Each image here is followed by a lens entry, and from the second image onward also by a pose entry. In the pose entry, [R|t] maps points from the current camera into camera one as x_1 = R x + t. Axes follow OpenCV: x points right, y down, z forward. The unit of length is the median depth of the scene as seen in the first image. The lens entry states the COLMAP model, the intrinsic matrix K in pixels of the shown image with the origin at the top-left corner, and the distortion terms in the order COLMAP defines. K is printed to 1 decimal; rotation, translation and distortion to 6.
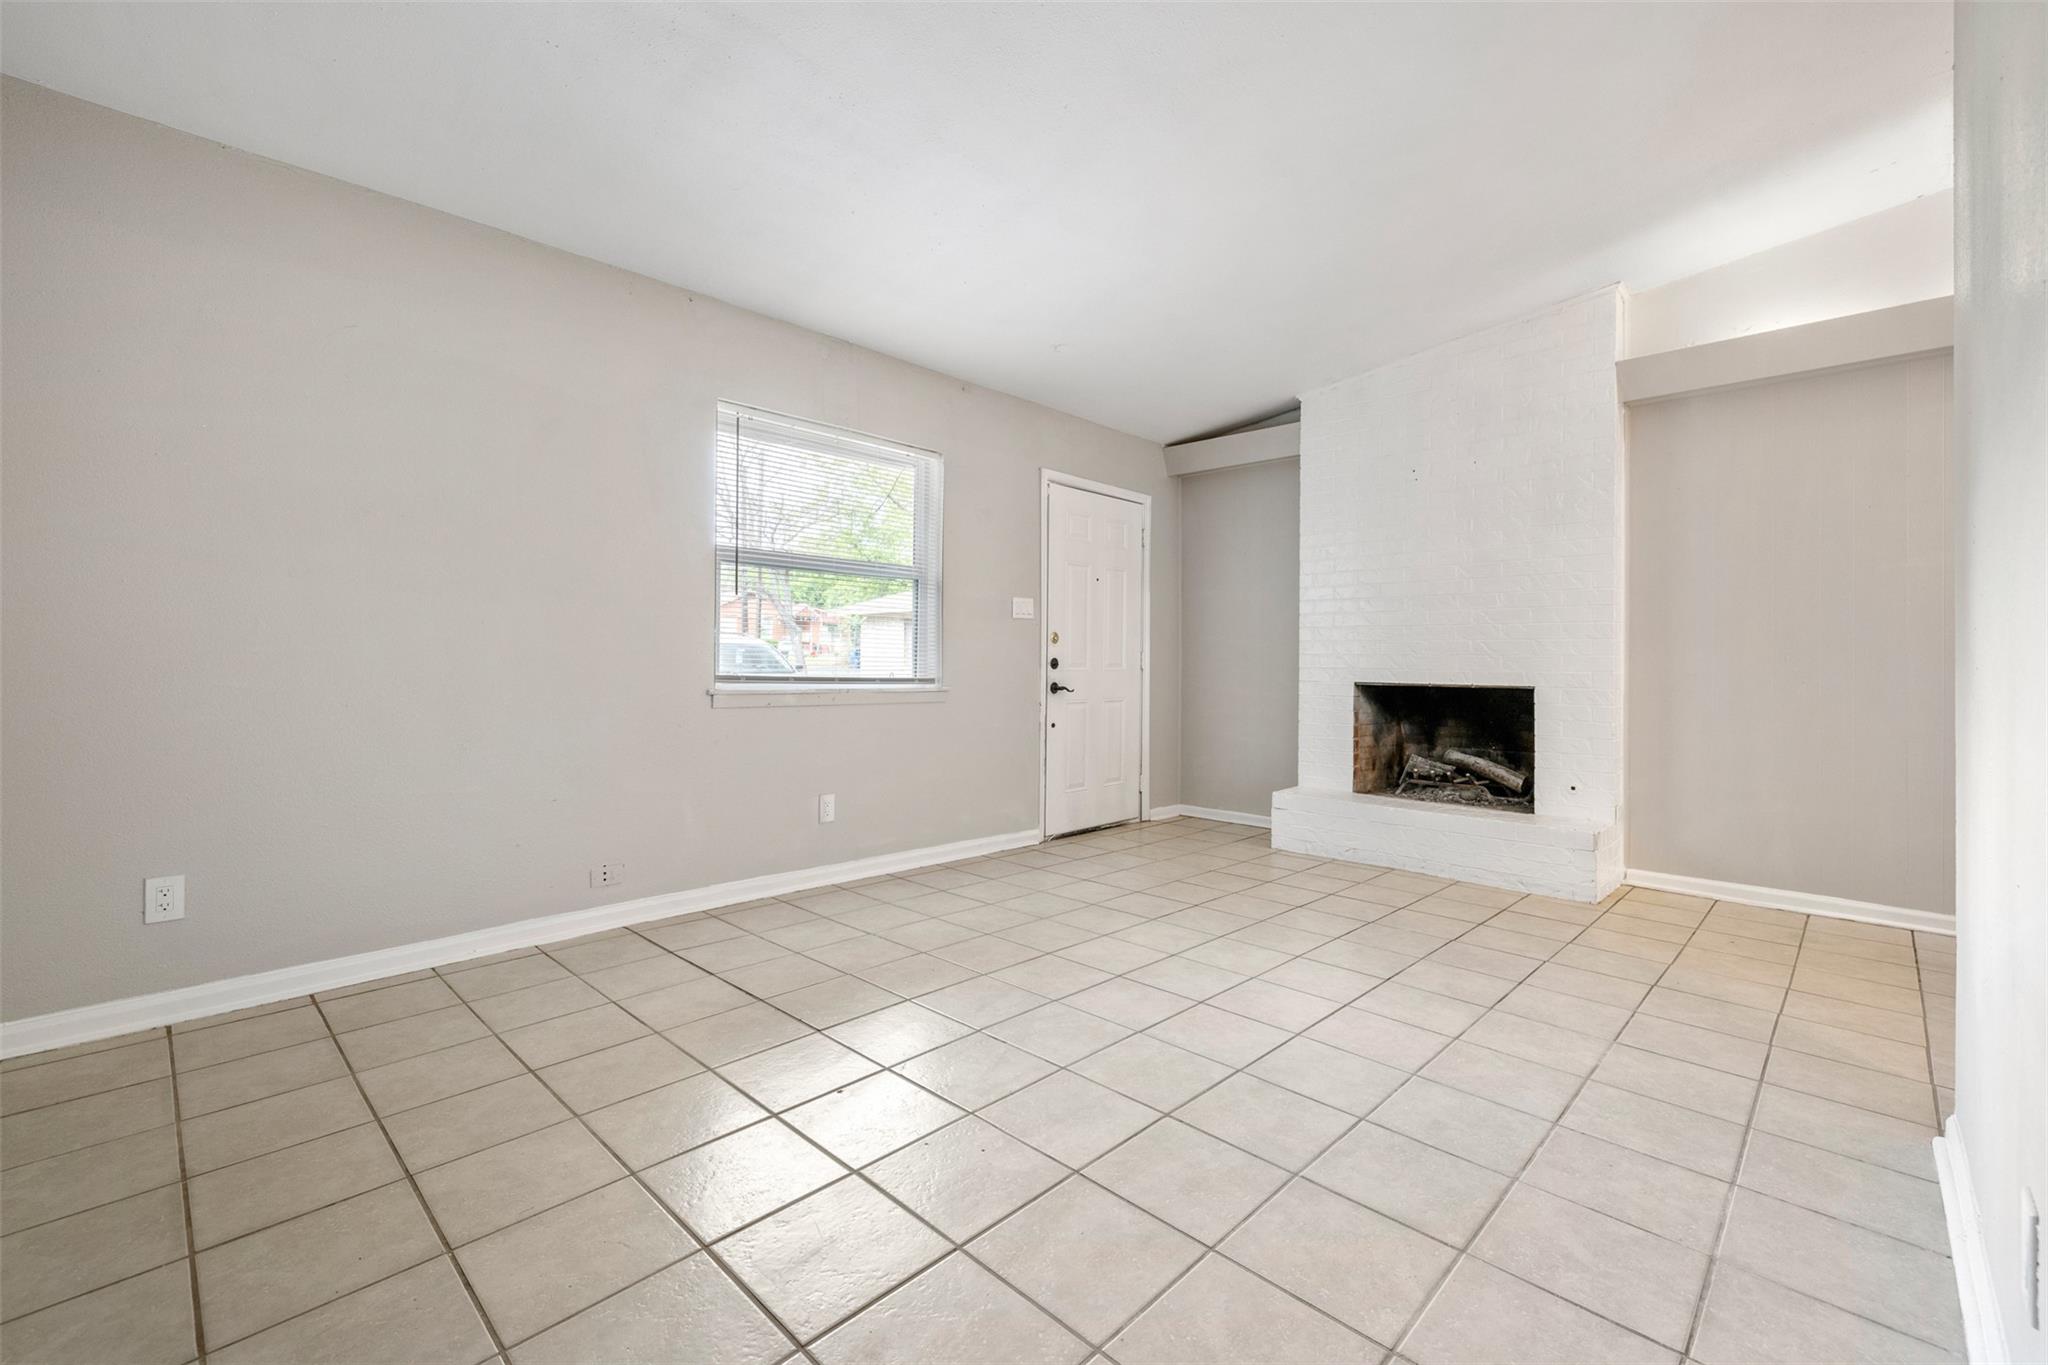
lens RADIAL K [[866.7, 0, 1020.8], [0, 866.7, 672.1], [0, 0, 1]] dist [0.001193, -0.000353]
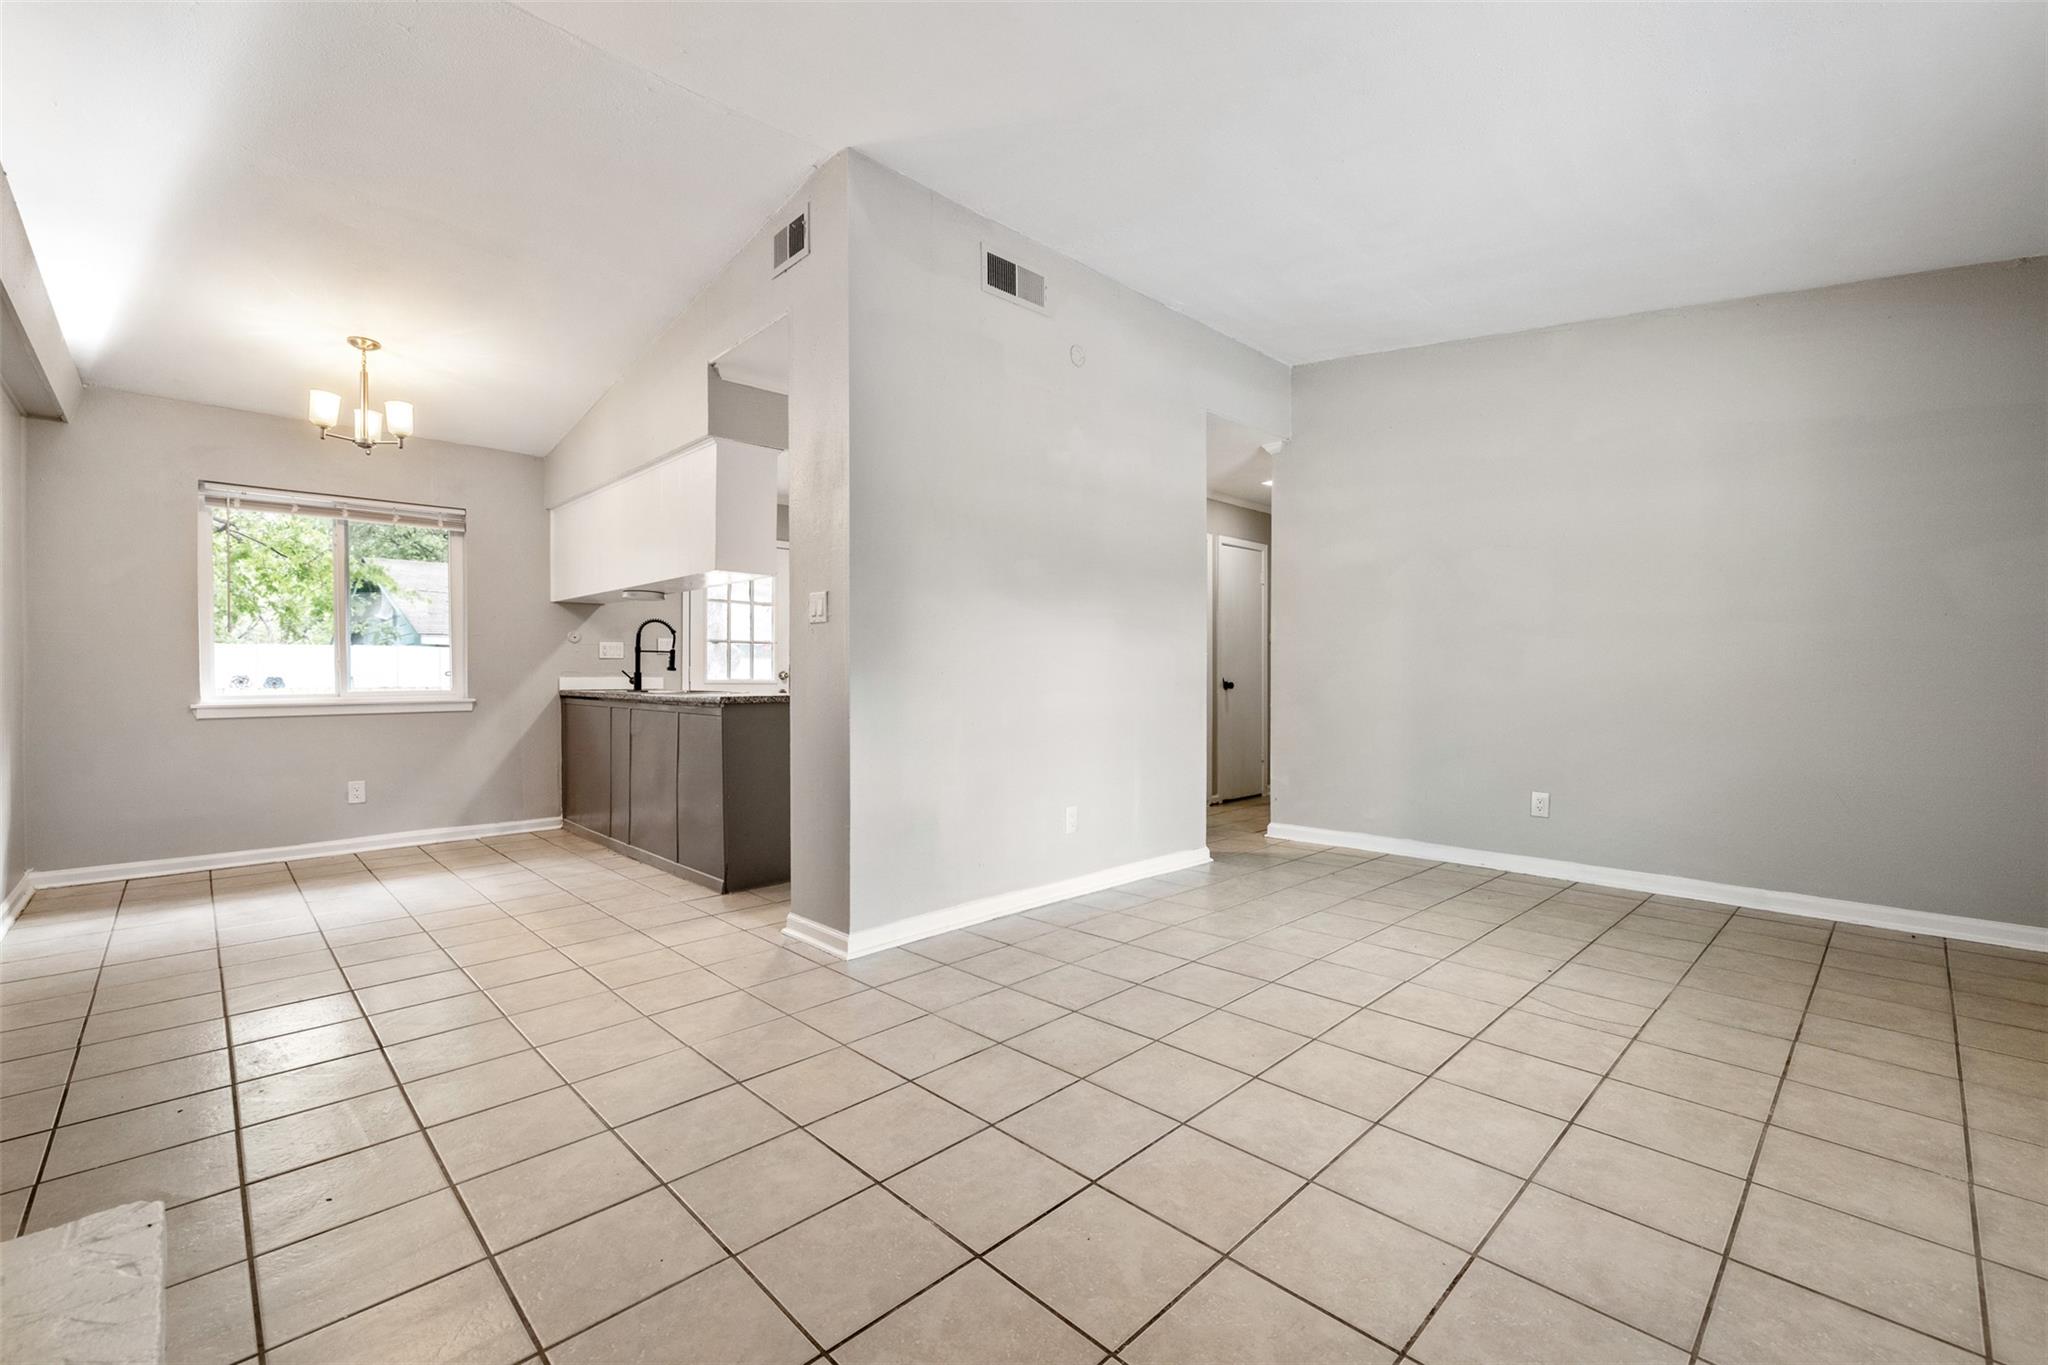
lens RADIAL K [[866.7, 0, 1025.3], [0, 866.7, 678.1], [0, 0, 1]] dist [0.001193, -0.000353]
pose [[-0.999781, -0.009888, 0.018444, 0.304309], [-0.009664, 0.999879, 0.012231, -0.007035], [-0.018563, 0.012050, -0.999755, 1.169035]]
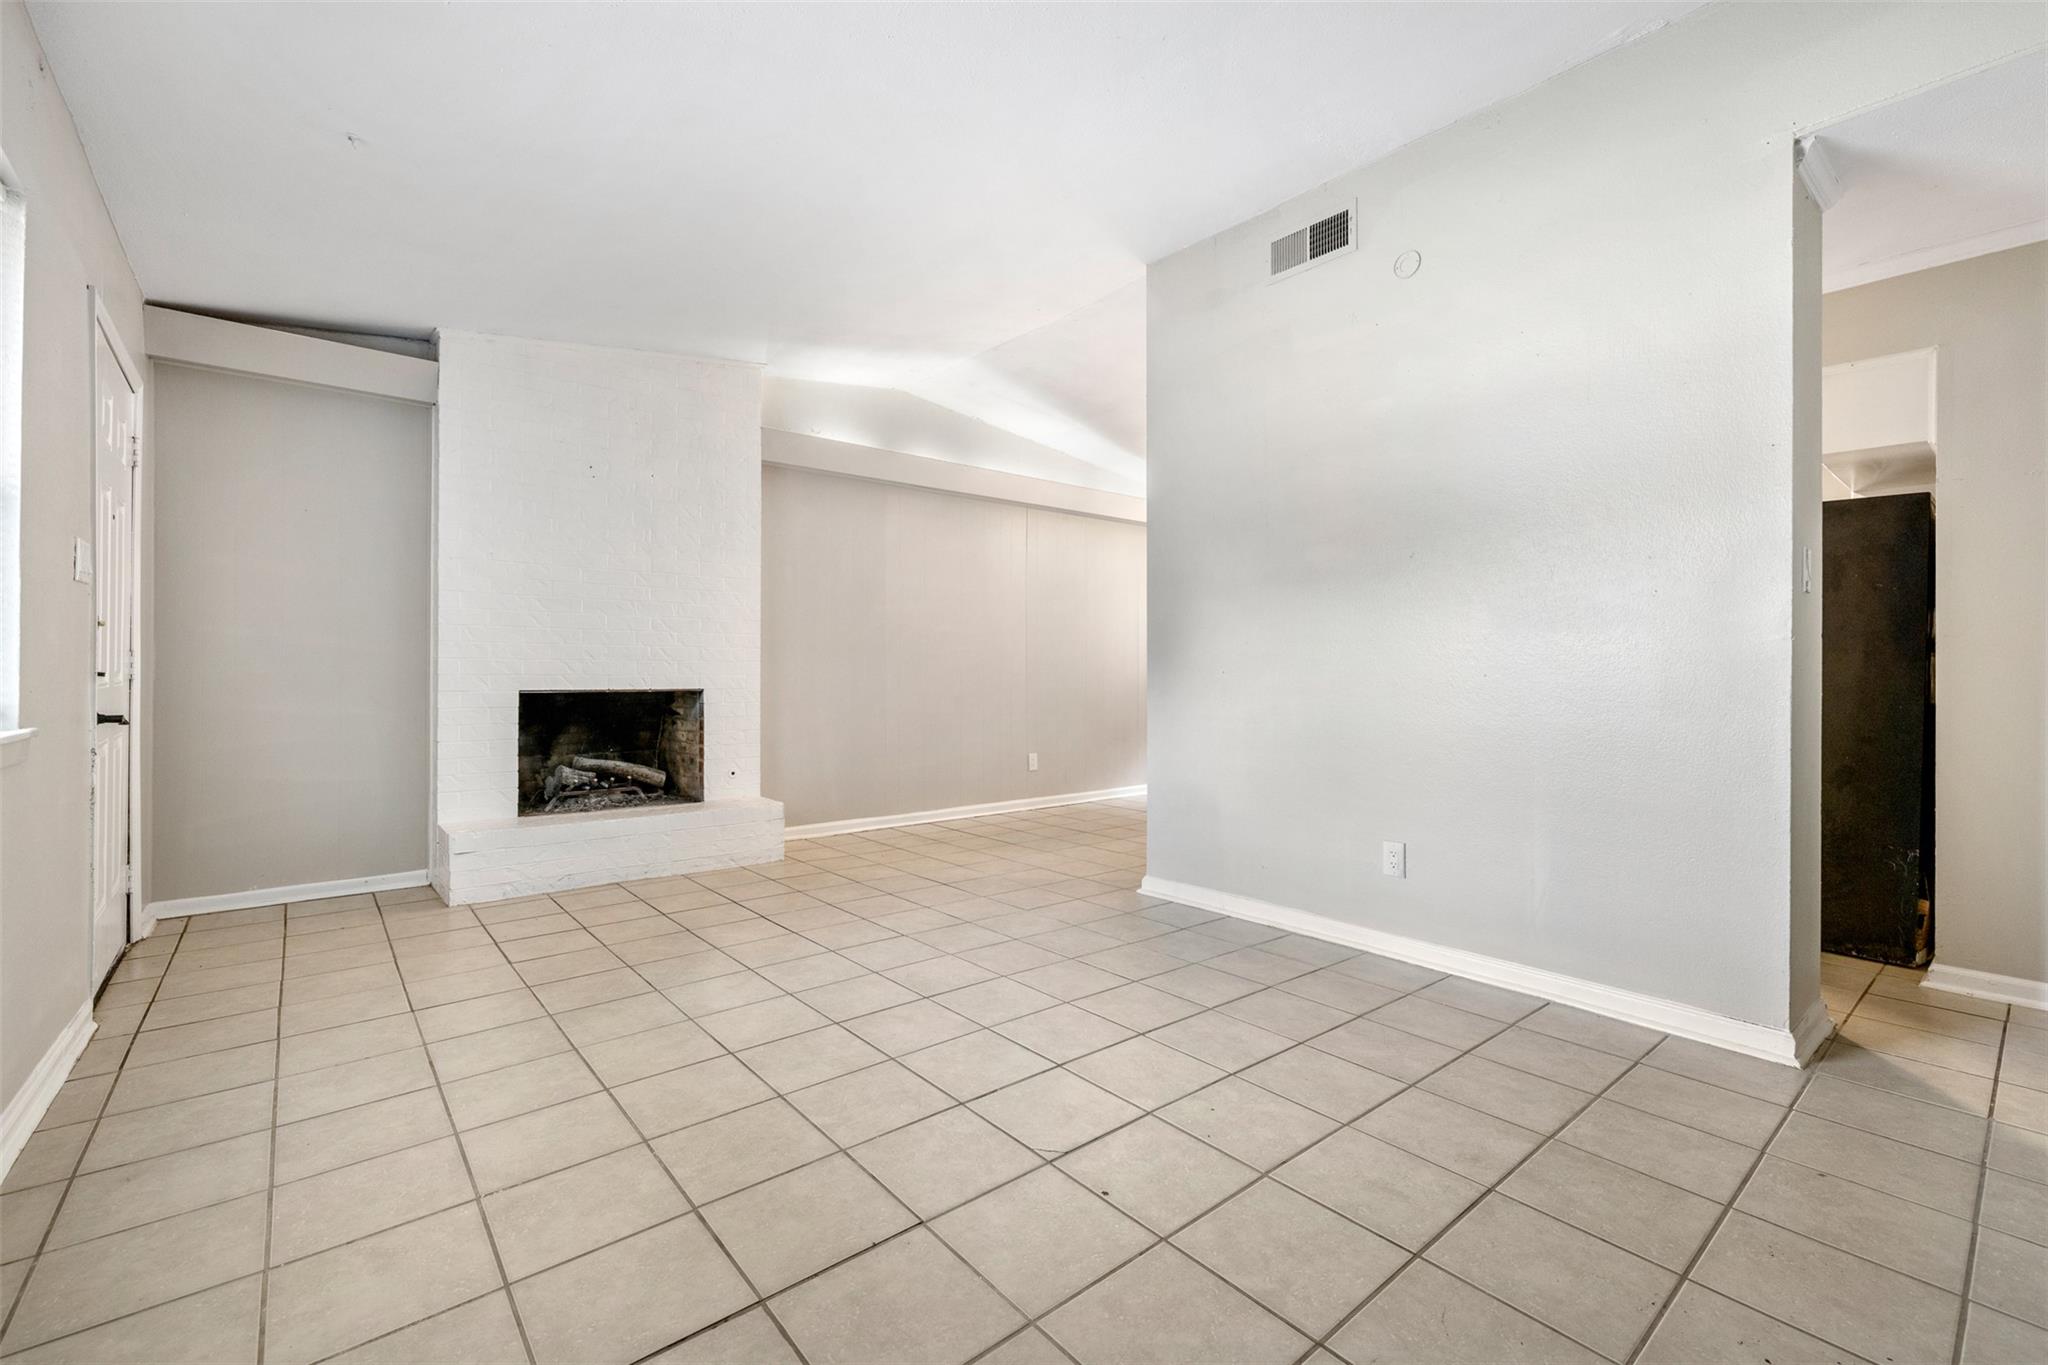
lens RADIAL K [[866.7, 0, 1021.7], [0, 866.7, 676.0], [0, 0, 1]] dist [0.001193, -0.000353]
pose [[0.103153, -0.011787, 0.994596, -0.493363], [0.007836, 0.999908, 0.011037, -0.009506], [-0.994635, 0.006655, 0.103236, 0.472226]]
